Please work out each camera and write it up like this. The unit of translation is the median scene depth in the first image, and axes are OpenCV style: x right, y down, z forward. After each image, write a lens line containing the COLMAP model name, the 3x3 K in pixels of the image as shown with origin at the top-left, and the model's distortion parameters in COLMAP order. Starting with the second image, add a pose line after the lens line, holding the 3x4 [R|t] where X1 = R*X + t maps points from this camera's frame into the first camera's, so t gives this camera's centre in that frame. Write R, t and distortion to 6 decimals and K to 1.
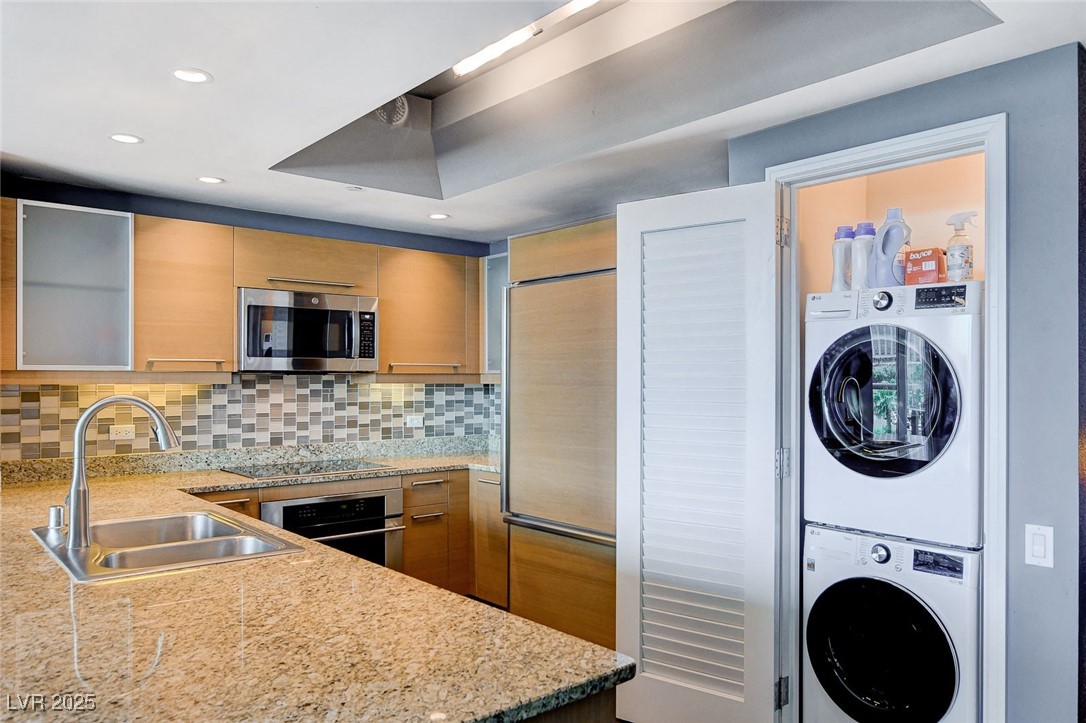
lens RADIAL K [[777.5, 0, 543.0], [0, 777.5, 369.3], [0, 0, 1]] dist [0.000479, -0.002103]
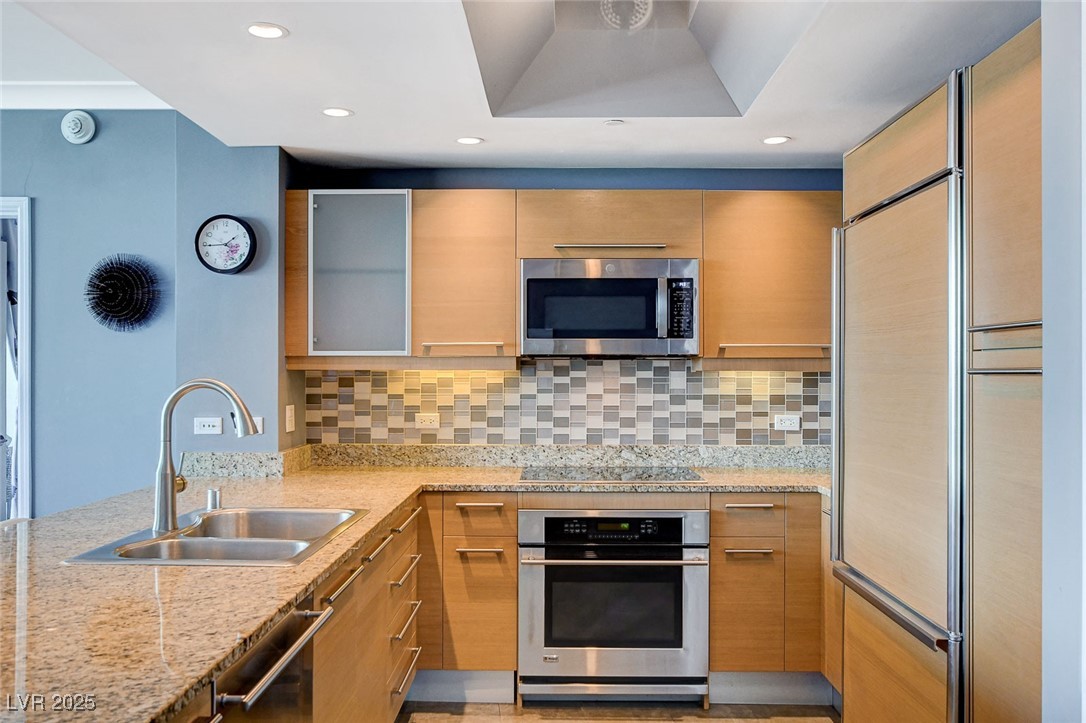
lens RADIAL K [[924.7, 0, 542.9], [0, 924.7, 359.9], [0, 0, 1]] dist [-0.017484, 0.015497]
pose [[0.749211, -0.004870, -0.662313, 0.299396], [0.007294, 0.999973, 0.000898, 0.006072], [0.662291, -0.005504, 0.749227, 0.234264]]
